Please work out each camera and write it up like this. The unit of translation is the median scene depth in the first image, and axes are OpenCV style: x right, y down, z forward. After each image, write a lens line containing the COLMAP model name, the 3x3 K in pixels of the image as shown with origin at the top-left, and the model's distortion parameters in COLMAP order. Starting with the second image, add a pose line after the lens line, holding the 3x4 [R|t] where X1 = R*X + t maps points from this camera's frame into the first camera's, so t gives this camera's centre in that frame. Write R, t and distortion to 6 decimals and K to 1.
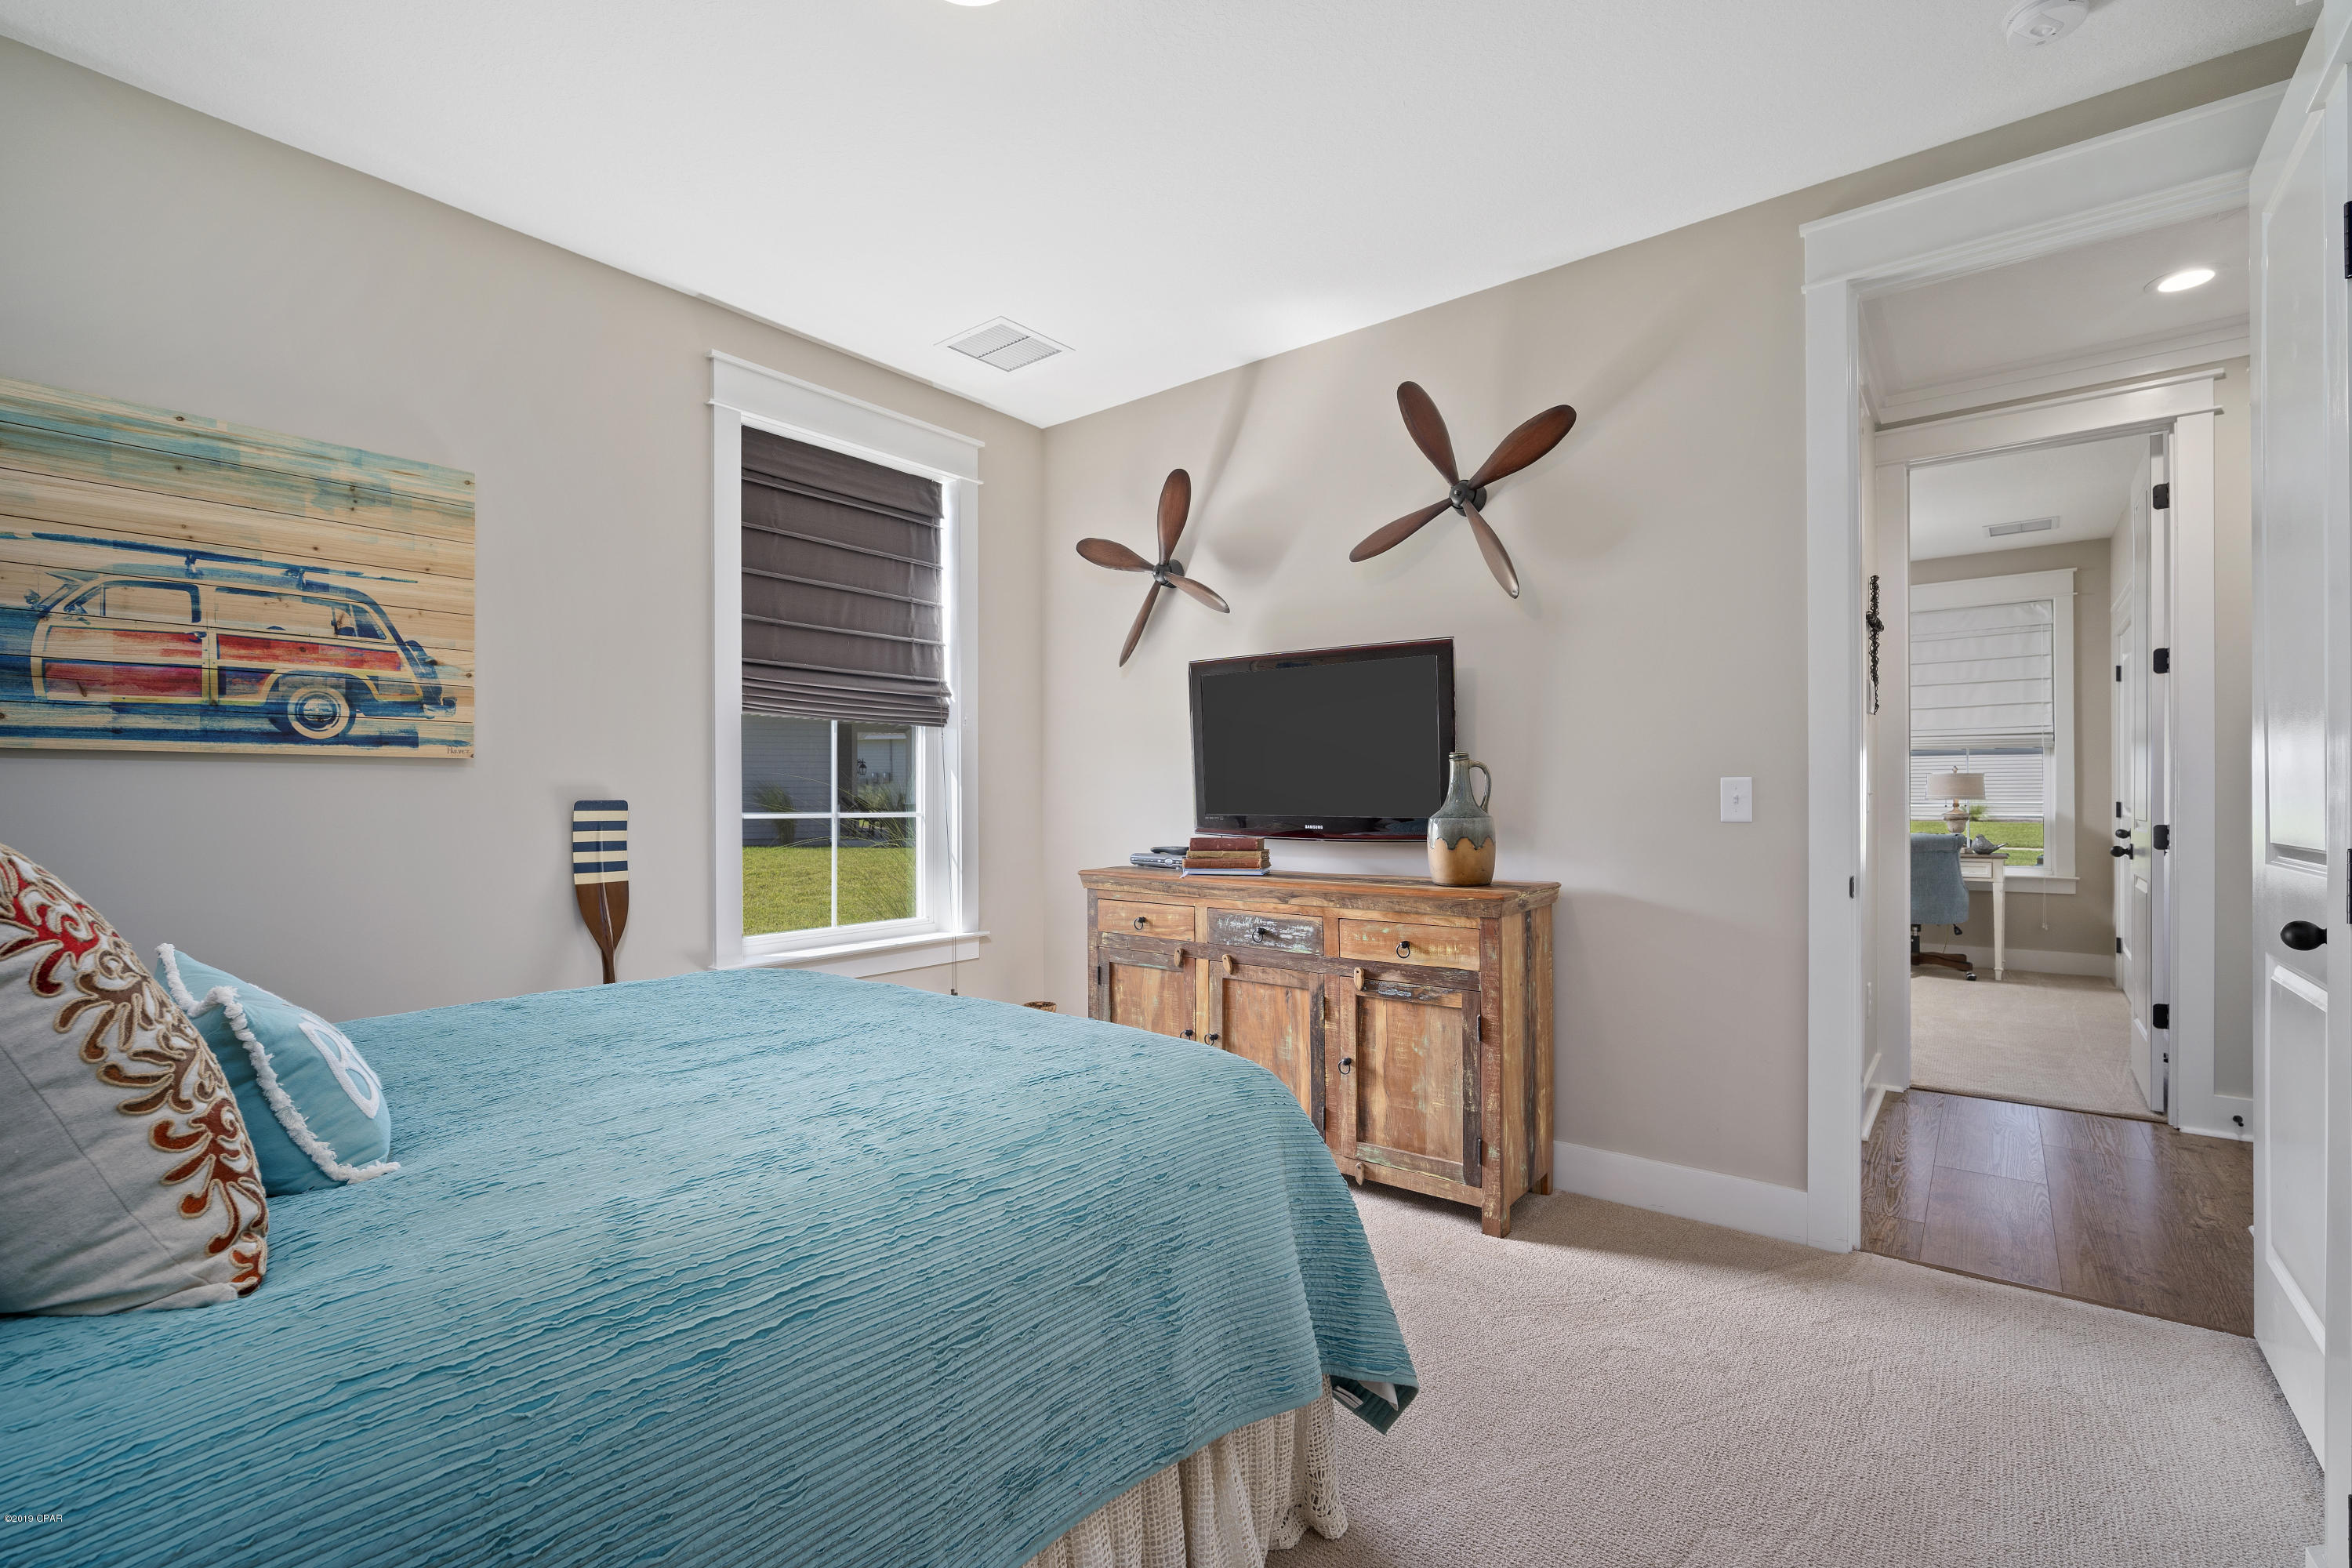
lens RADIAL K [[1025.1, 0, 1171.3], [0, 1025.1, 791.2], [0, 0, 1]] dist [-0.010266, 0.002525]
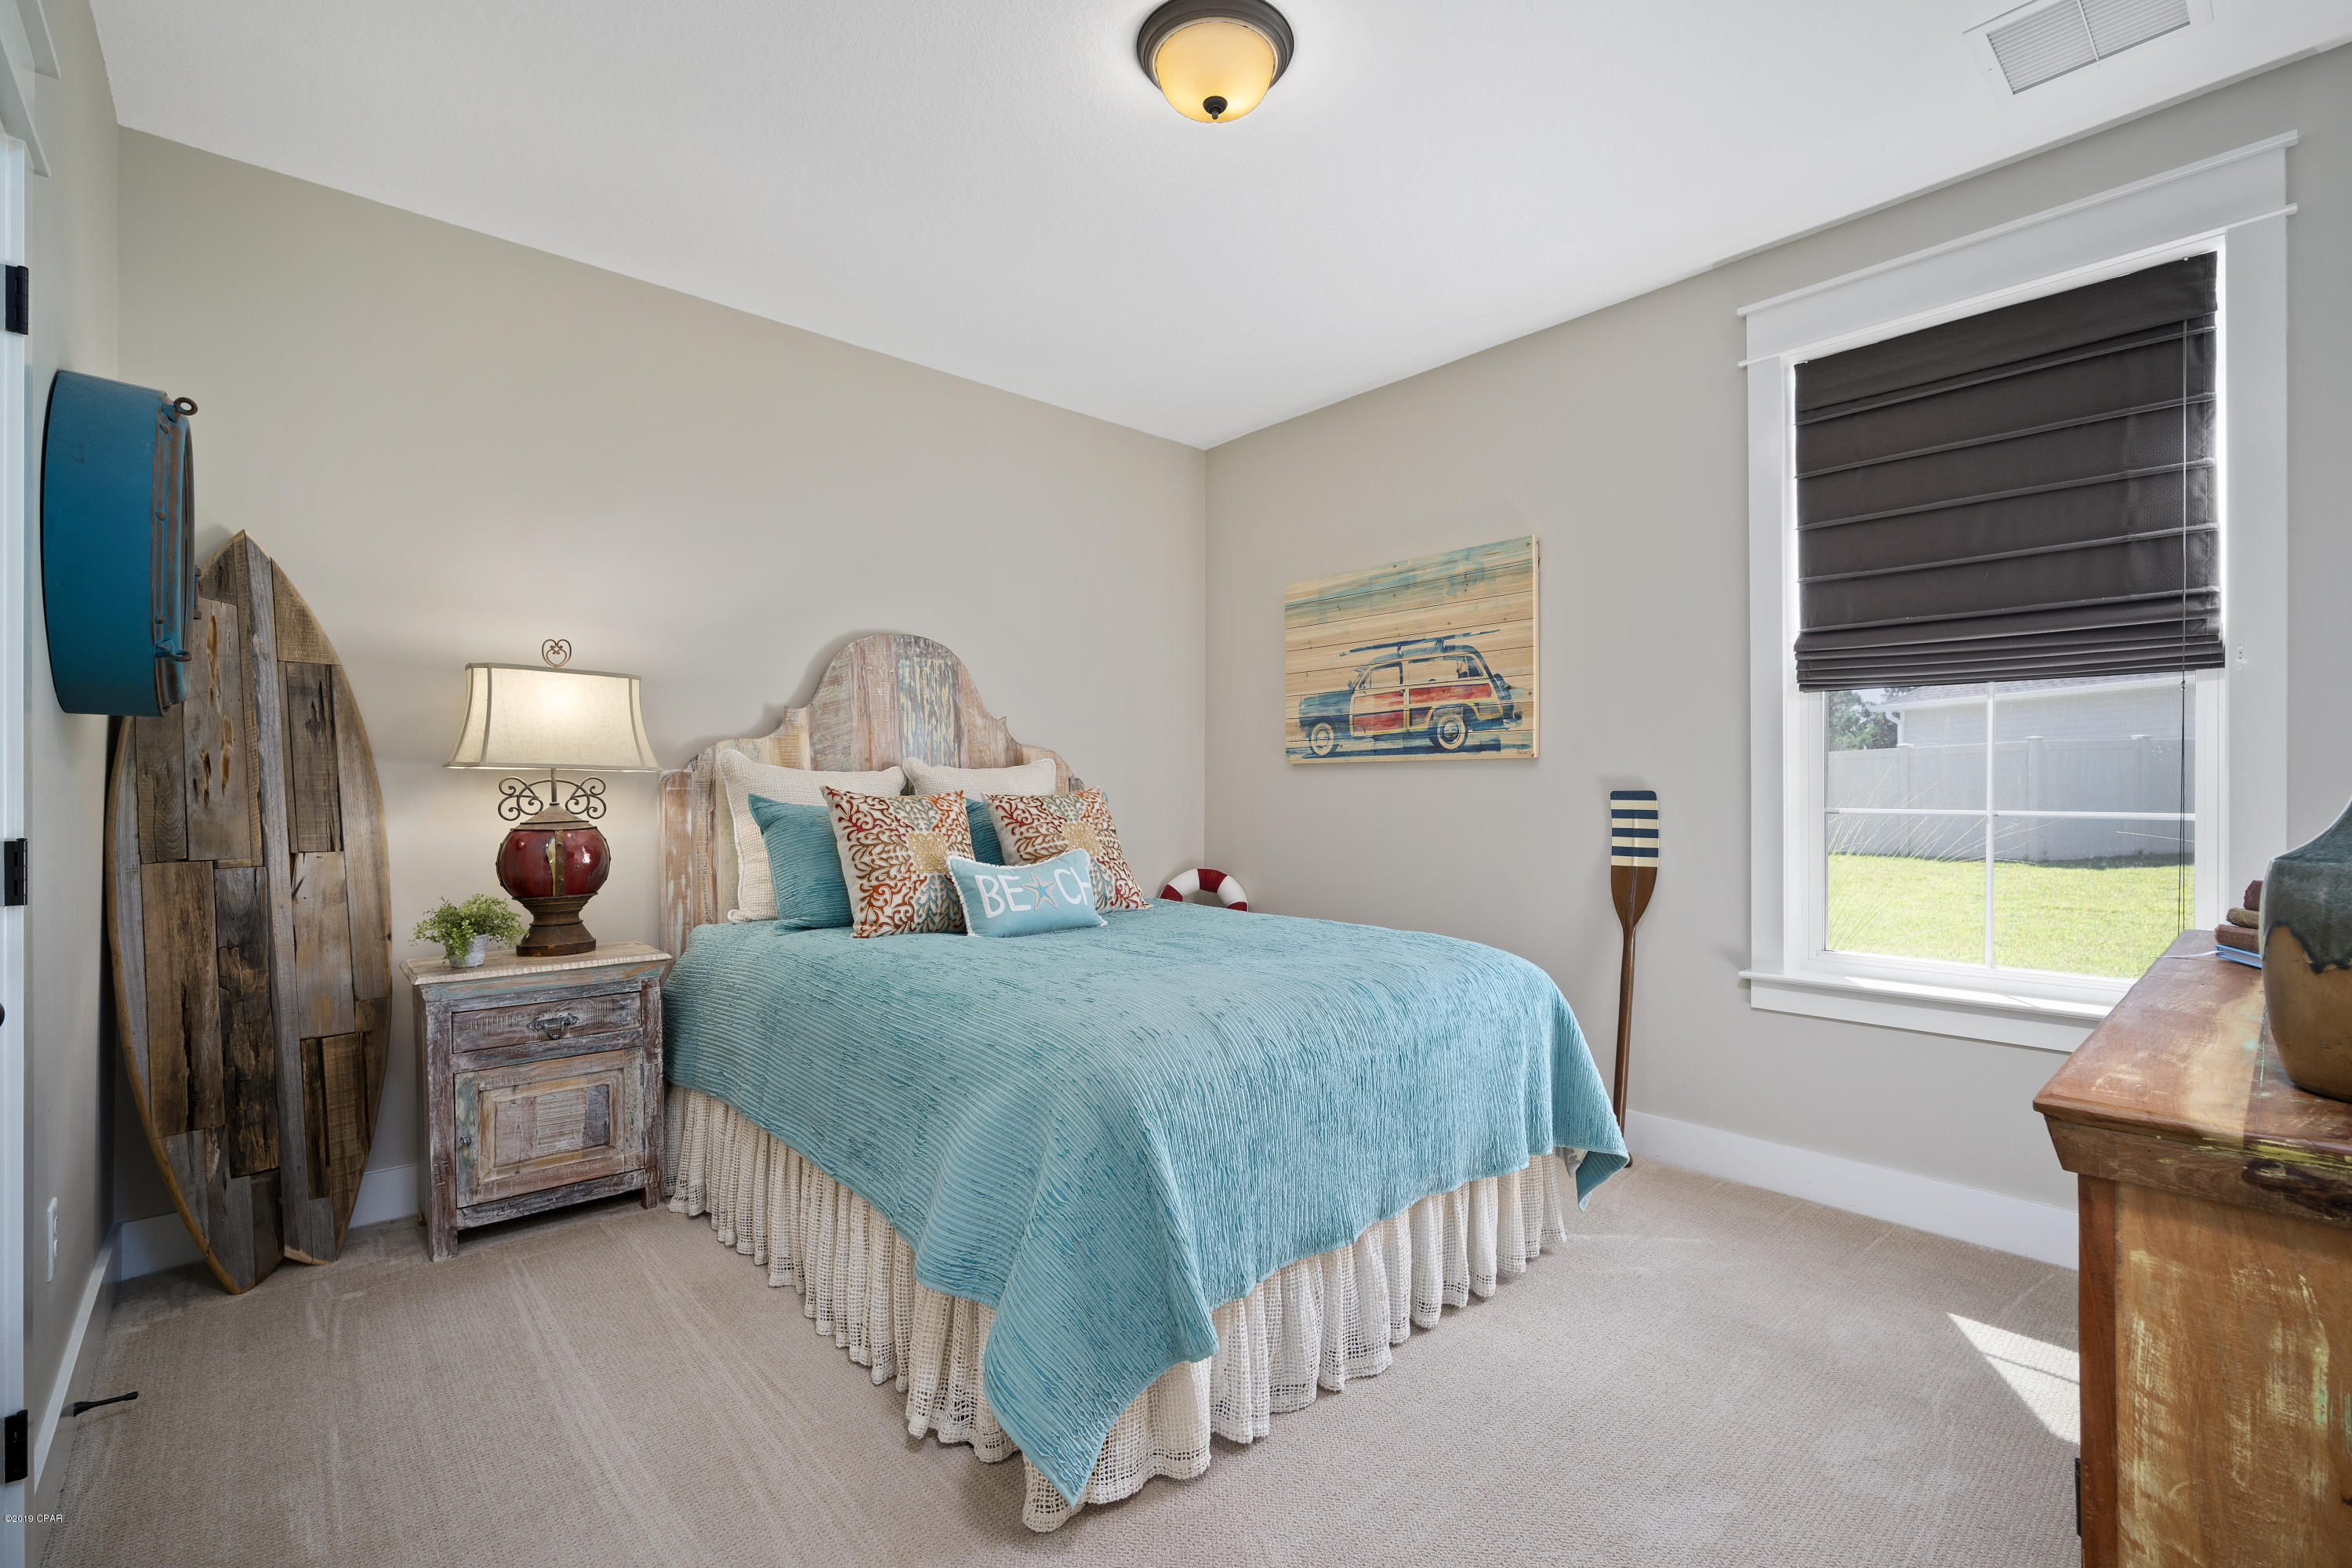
lens RADIAL K [[1025.1, 0, 1174.9], [0, 1025.1, 793.1], [0, 0, 1]] dist [-0.010266, 0.002525]
pose [[-0.144223, 0.005333, -0.989531, 0.702172], [0.005919, 0.999972, 0.004526, 0.004365], [0.989527, -0.005204, -0.144251, 0.791320]]
